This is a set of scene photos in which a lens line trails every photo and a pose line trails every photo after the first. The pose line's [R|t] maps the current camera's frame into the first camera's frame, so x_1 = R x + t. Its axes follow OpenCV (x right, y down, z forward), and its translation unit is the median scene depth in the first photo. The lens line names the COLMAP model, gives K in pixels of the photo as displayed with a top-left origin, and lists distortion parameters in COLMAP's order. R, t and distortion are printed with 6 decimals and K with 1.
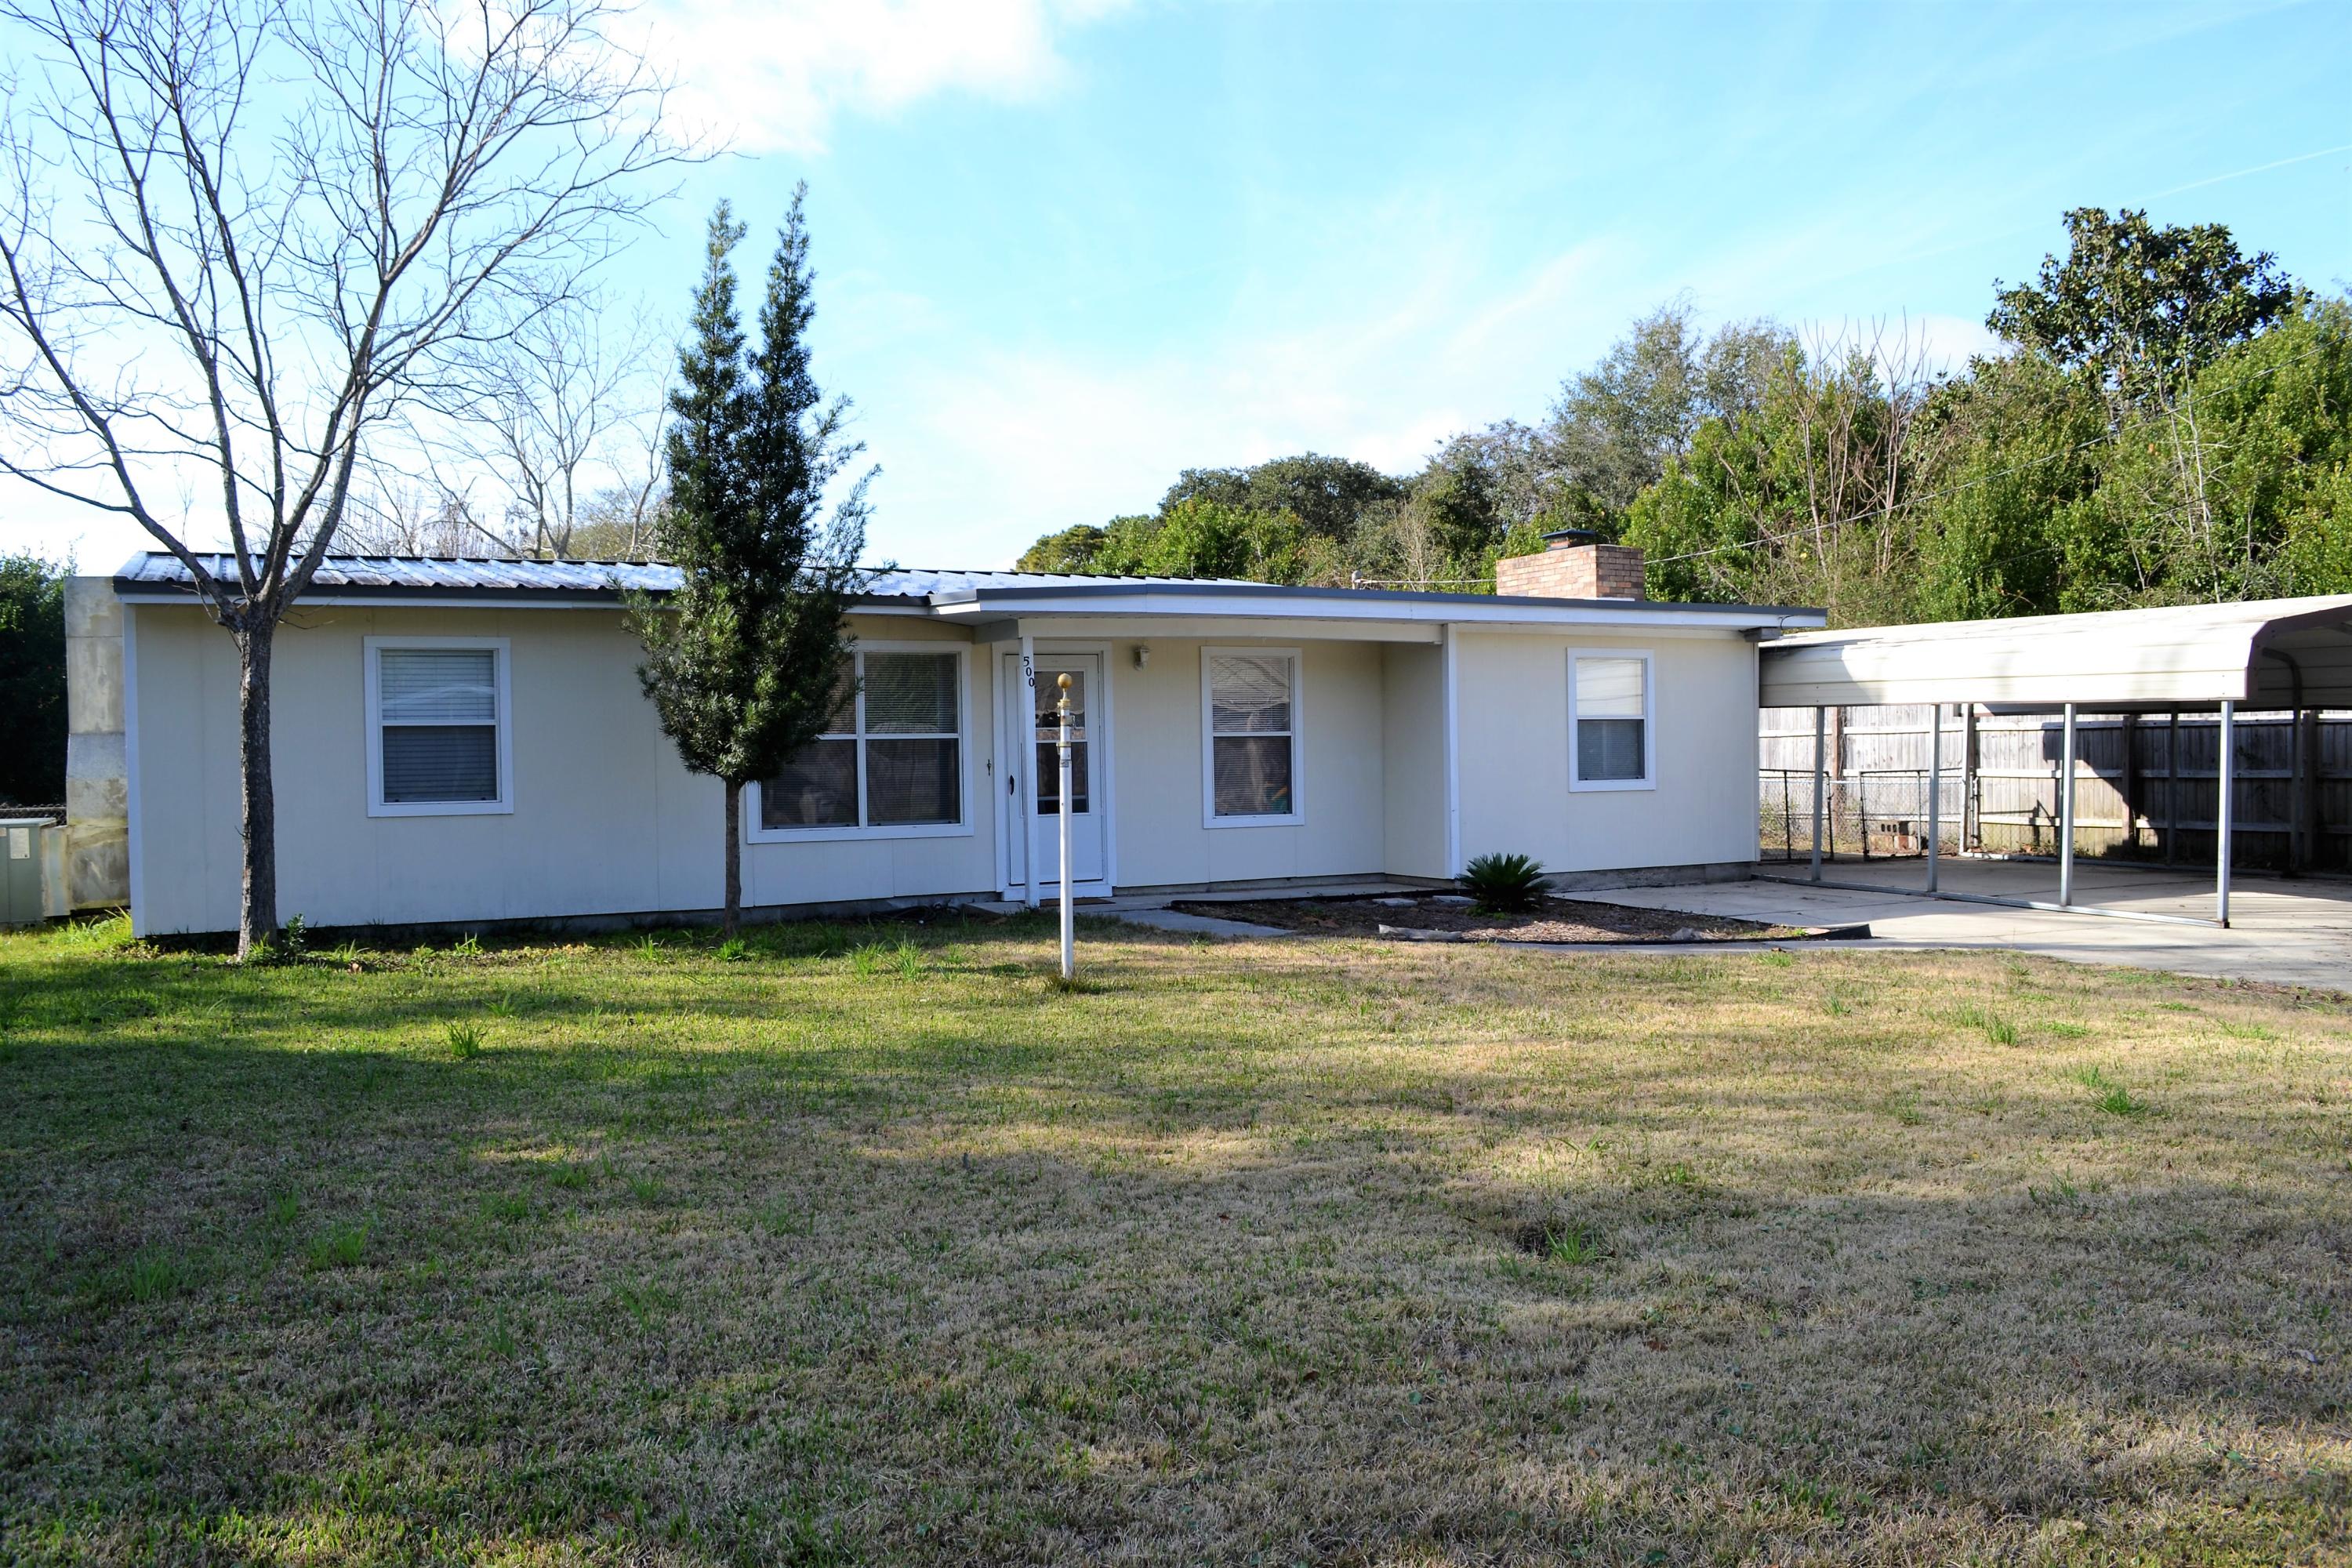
lens RADIAL K [[1880.7, 0, 1173.4], [0, 1880.7, 800.9], [0, 0, 1]] dist [-0.084571, 0.014603]
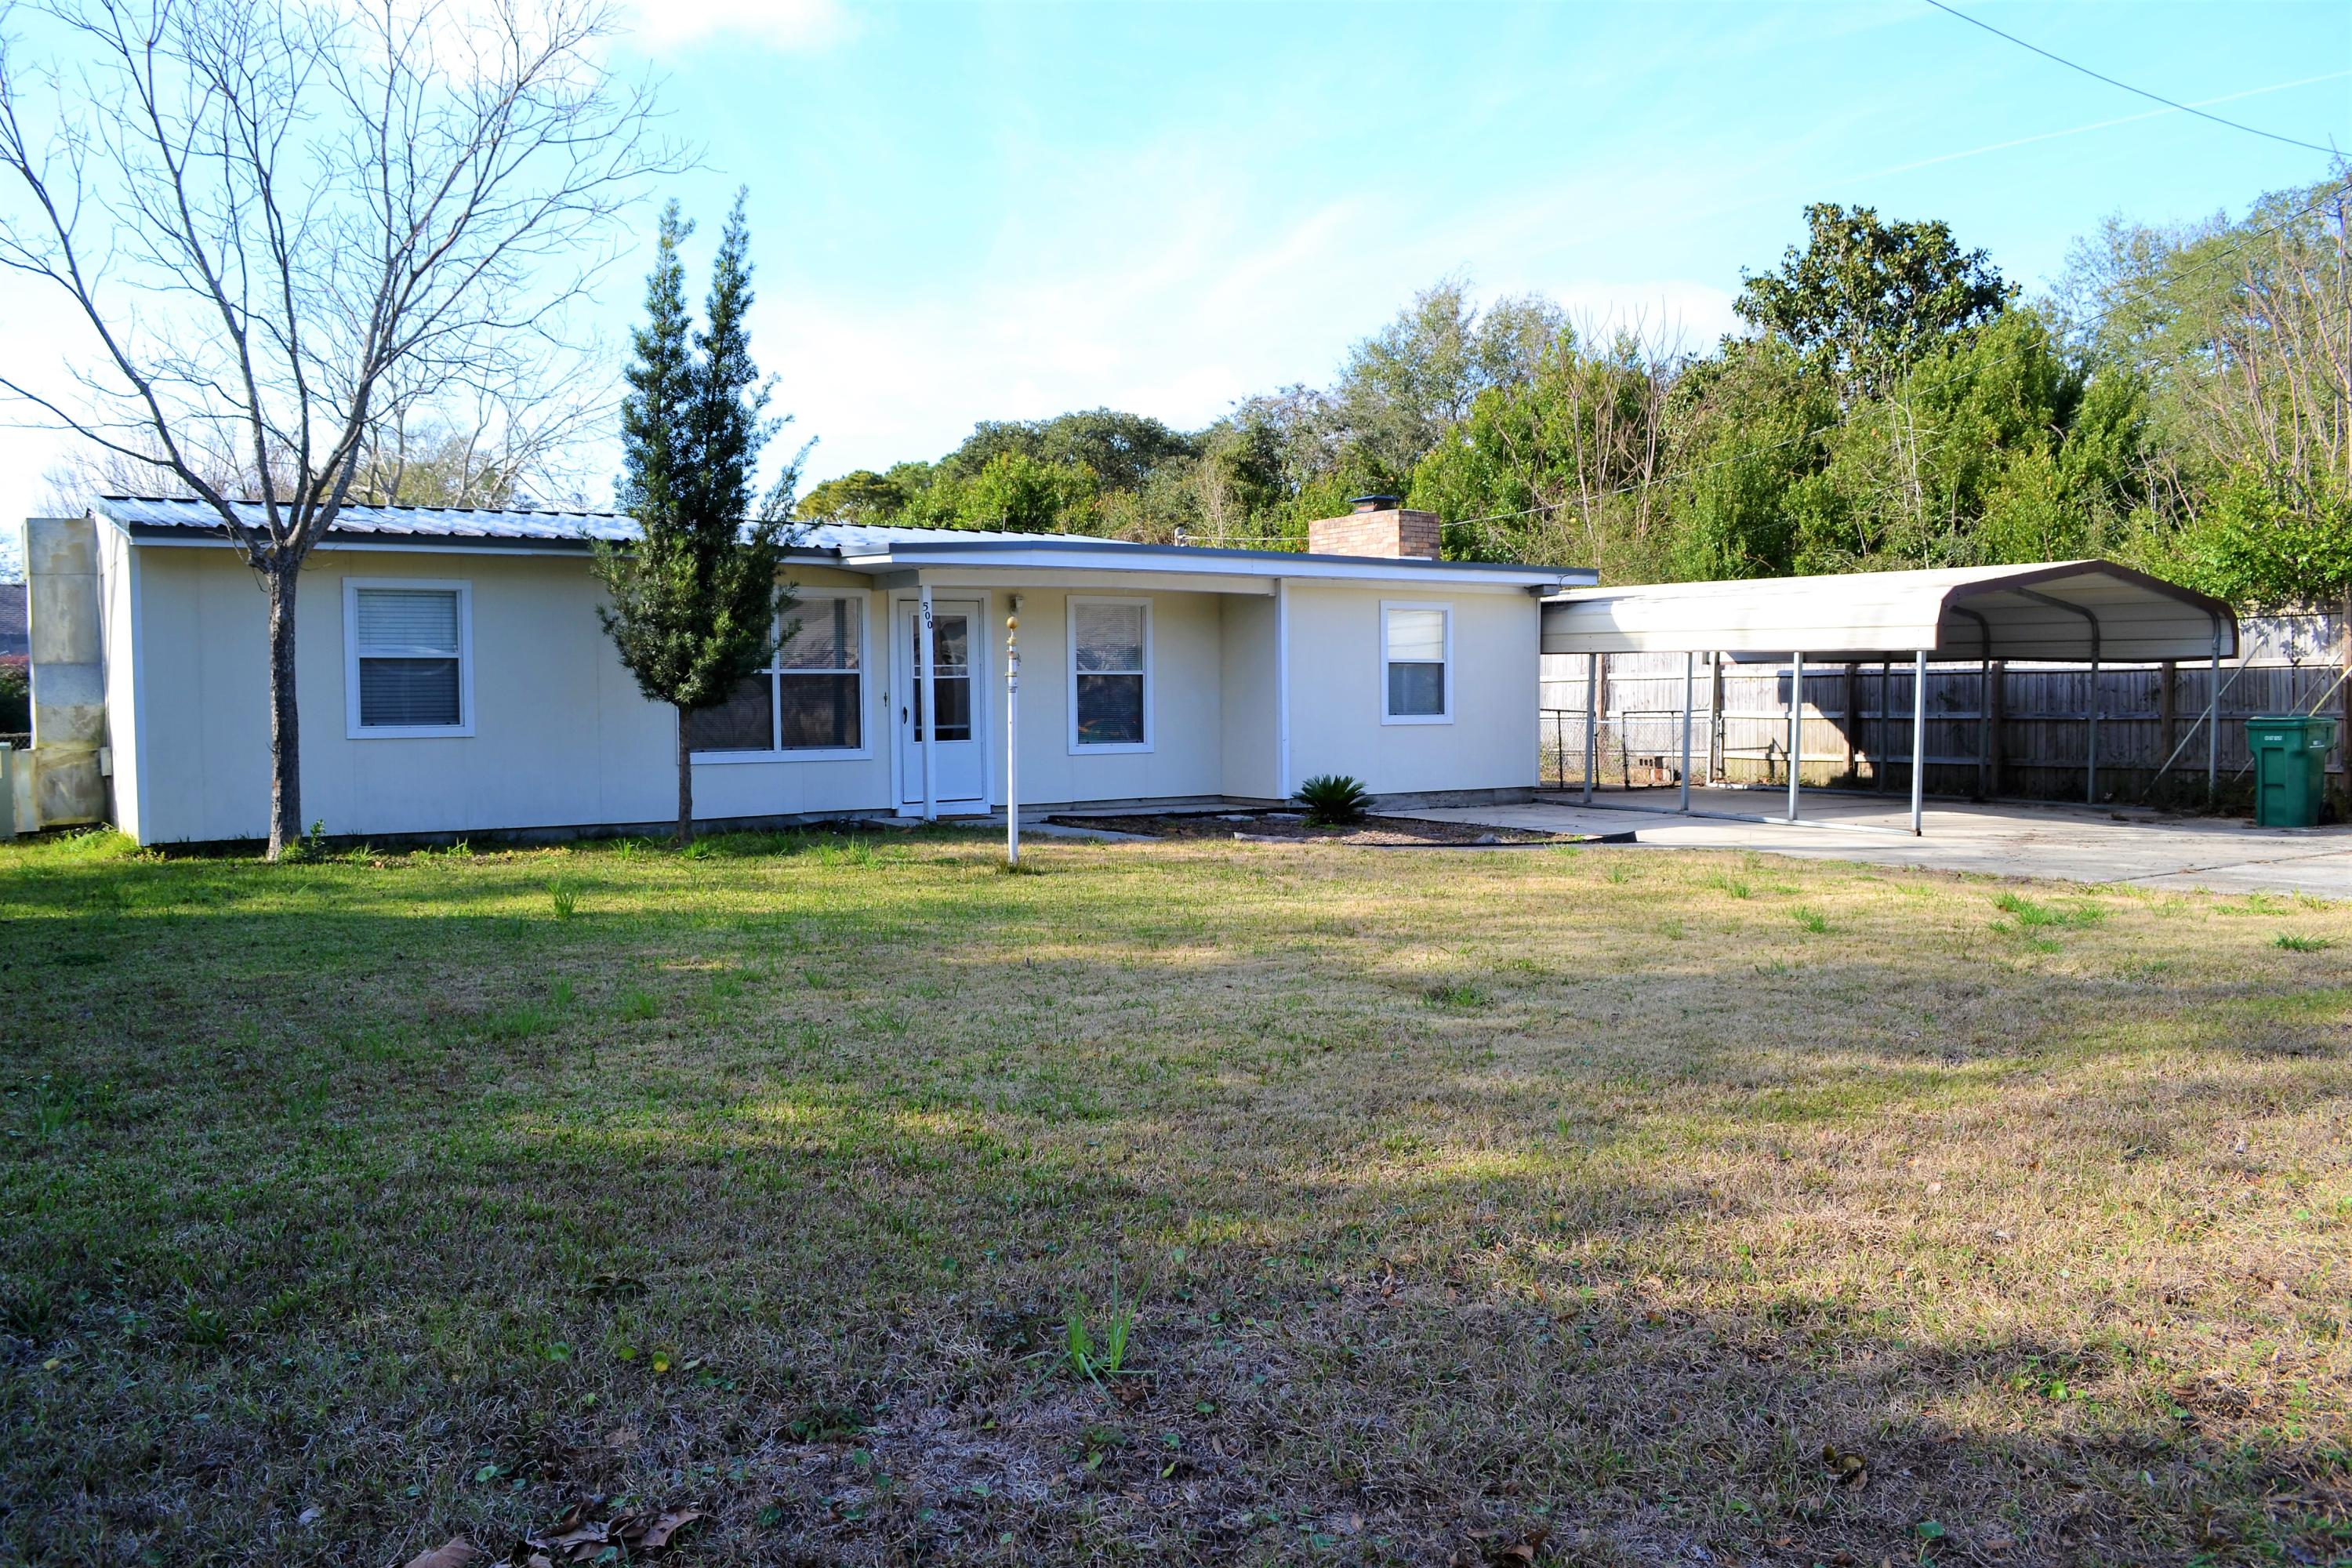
lens RADIAL K [[1880.7, 0, 1184.2], [0, 1880.7, 787.7], [0, 0, 1]] dist [-0.084571, 0.014603]
pose [[0.991603, 0.000558, 0.129319, -0.072148], [-0.003205, 0.999790, 0.020261, 0.013126], [-0.129280, -0.020506, 0.991396, -0.165425]]
